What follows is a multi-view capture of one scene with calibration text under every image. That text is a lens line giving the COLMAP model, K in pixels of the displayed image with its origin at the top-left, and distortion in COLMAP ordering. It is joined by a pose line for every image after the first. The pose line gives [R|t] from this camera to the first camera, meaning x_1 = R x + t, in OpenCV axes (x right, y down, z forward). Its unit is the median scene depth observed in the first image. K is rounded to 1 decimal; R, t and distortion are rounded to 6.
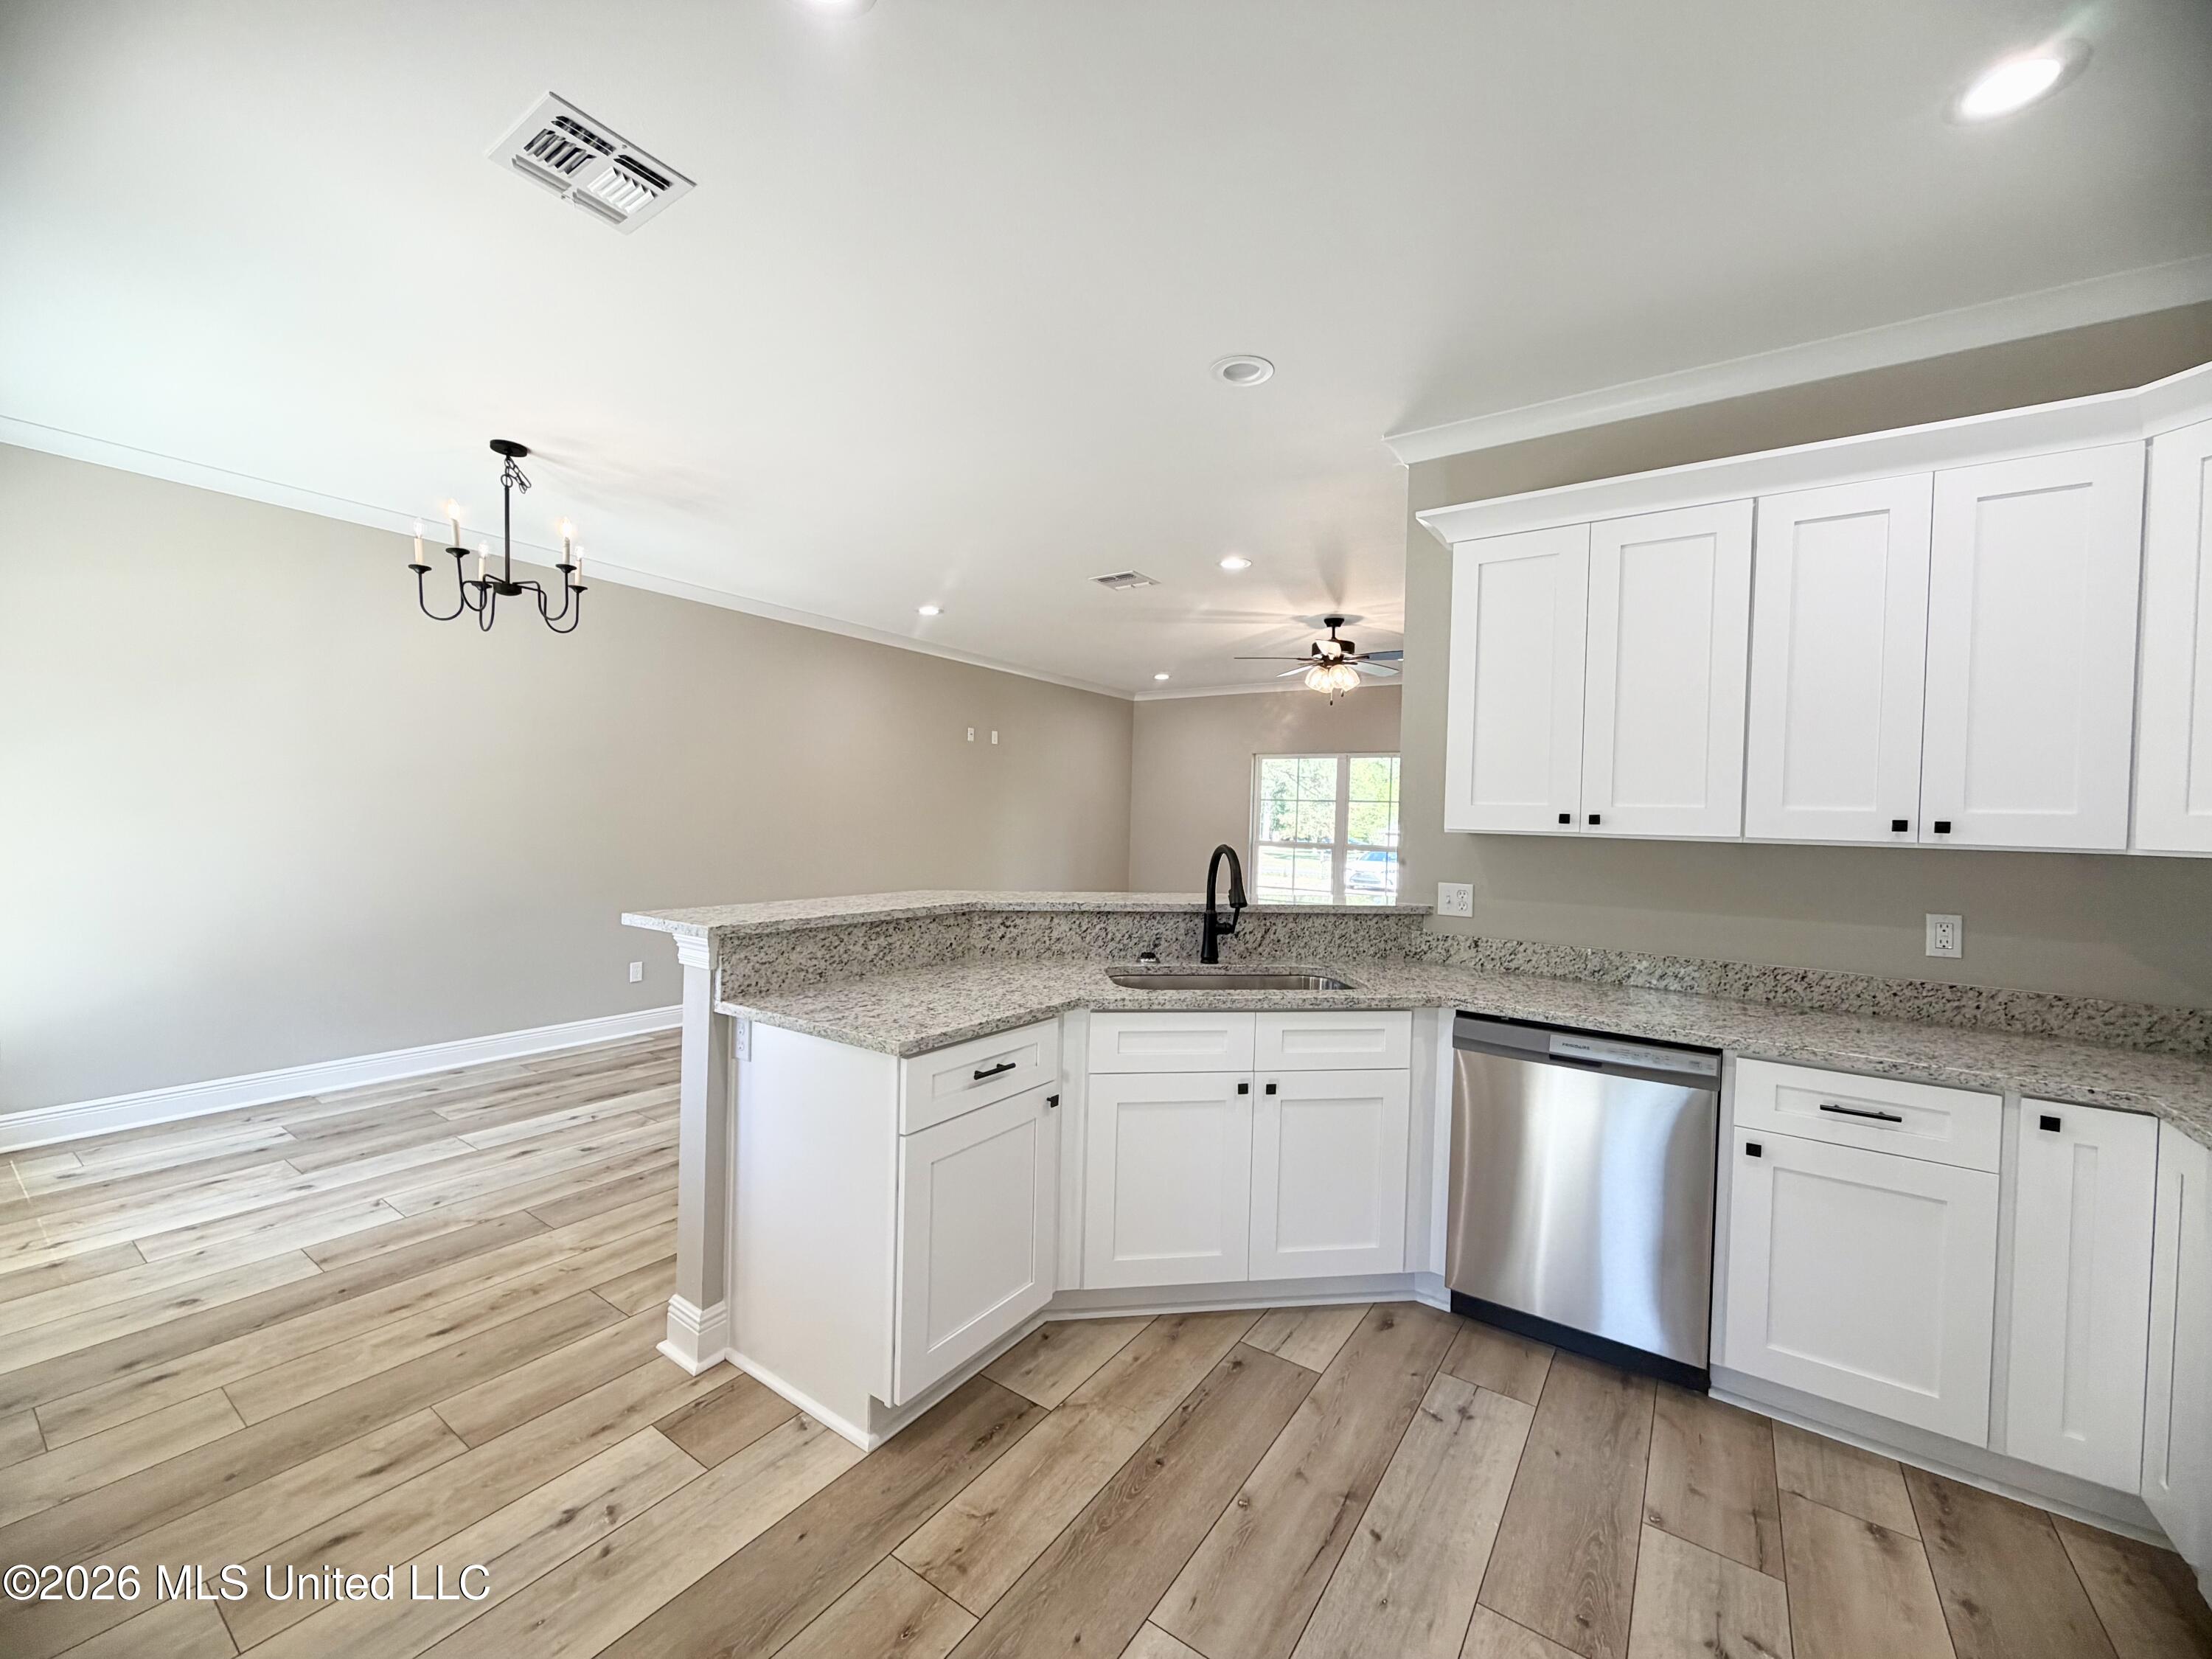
lens RADIAL K [[882.3, 0, 1101.2], [0, 882.3, 829.9], [0, 0, 1]] dist [0.001385, -0.000659]
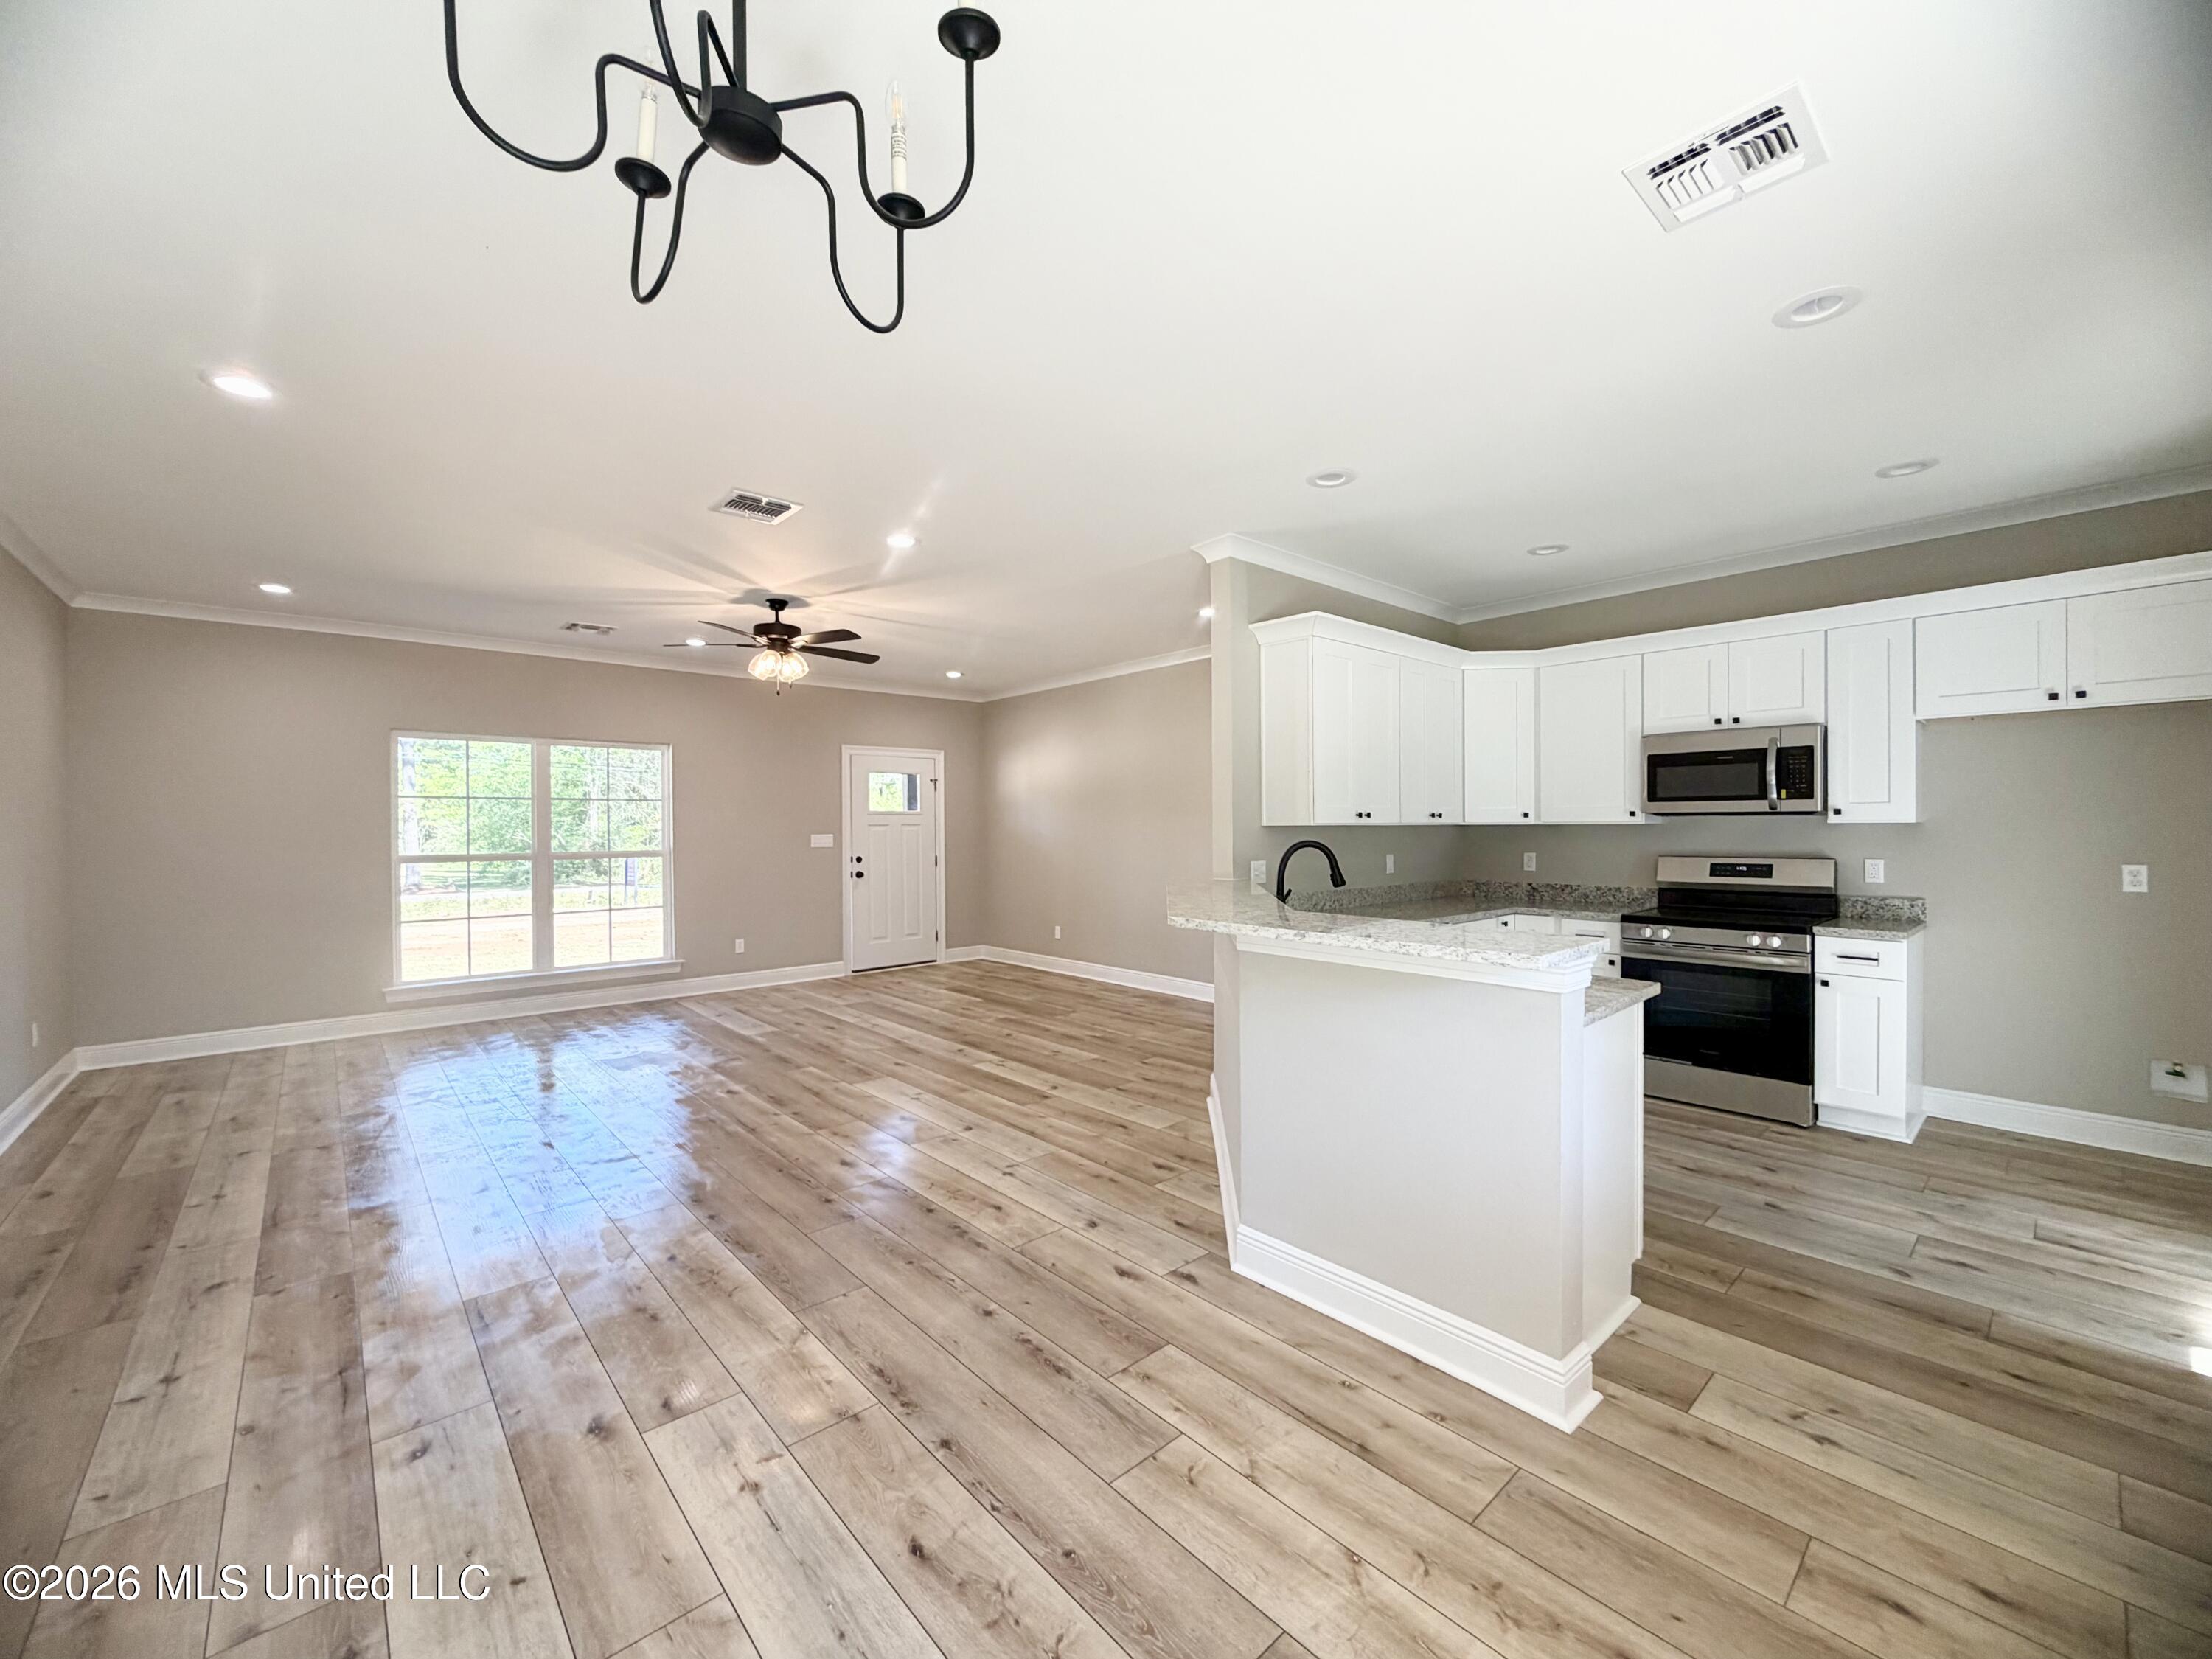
lens RADIAL K [[882.3, 0, 1101.2], [0, 882.3, 829.9], [0, 0, 1]] dist [0.001385, -0.000659]
pose [[0.230391, -0.036586, 0.972410, -1.166481], [0.027204, 0.999145, 0.031146, -0.046469], [-0.972718, 0.019277, 0.231189, 0.998247]]
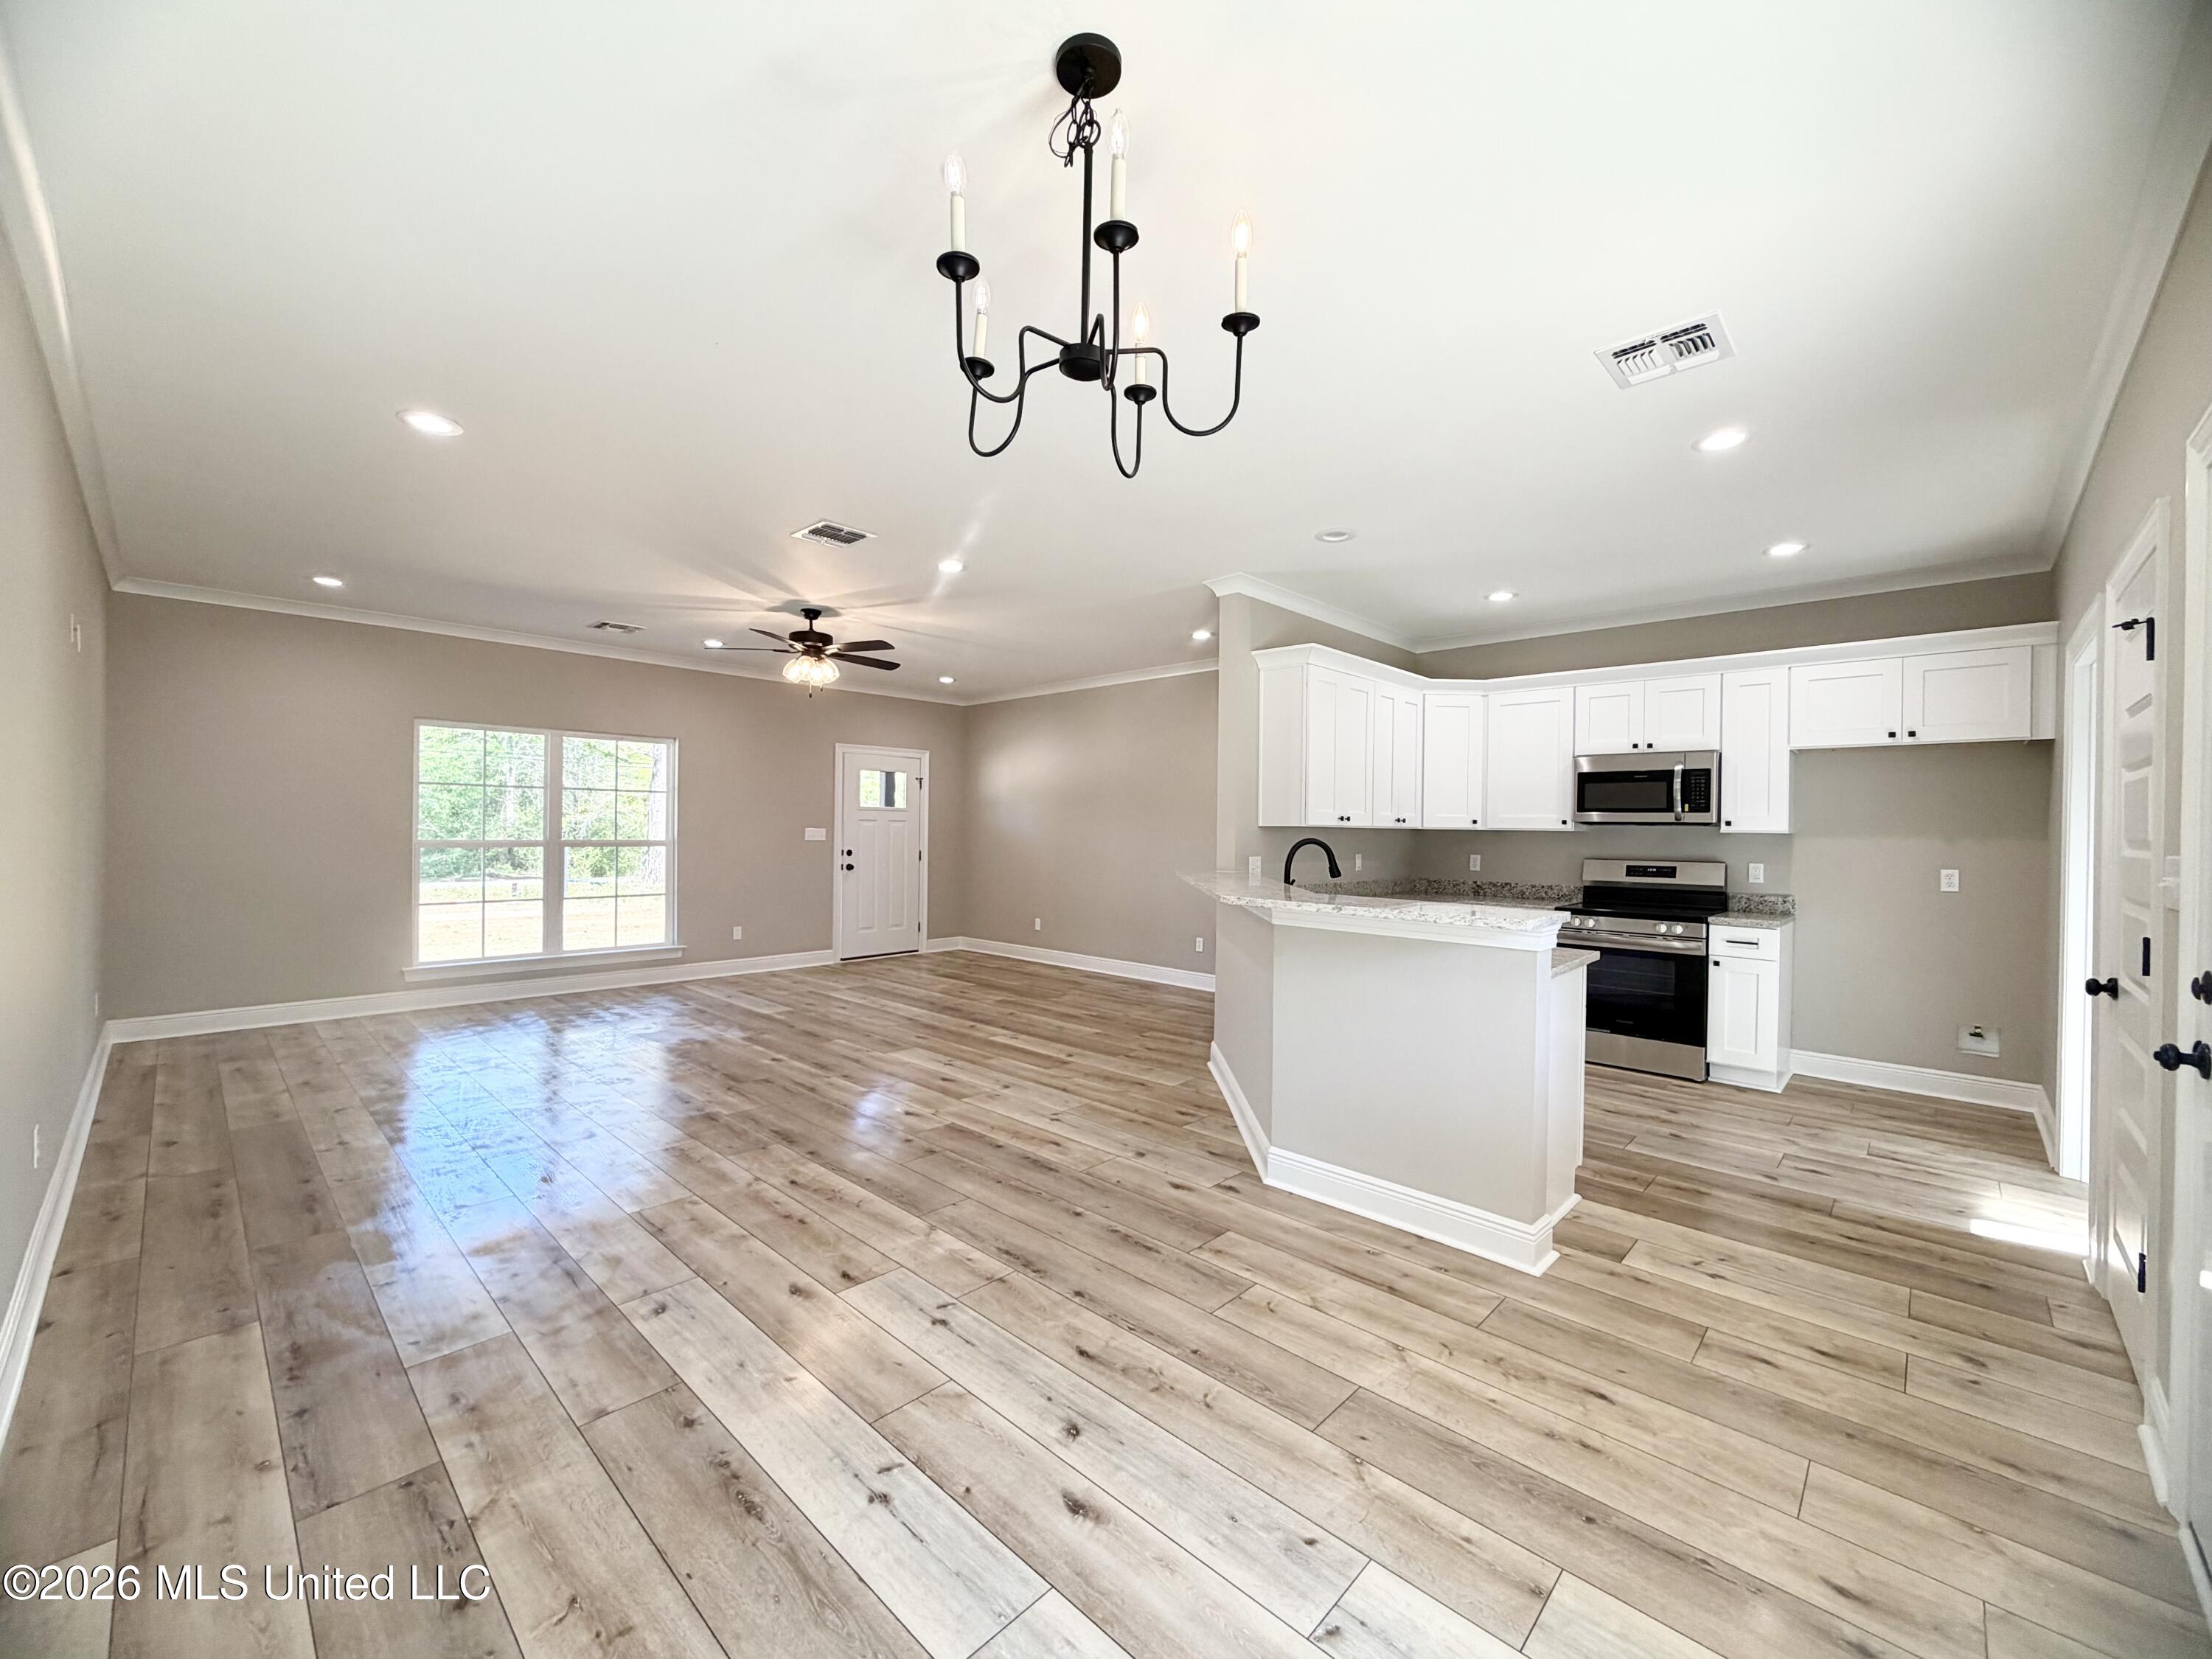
lens RADIAL K [[882.3, 0, 1101.2], [0, 882.3, 829.9], [0, 0, 1]] dist [0.001385, -0.000659]
pose [[0.151320, -0.030500, 0.988014, -1.411315], [0.005797, 0.999534, 0.029967, -0.045336], [-0.988468, 0.001193, 0.151426, 1.129274]]
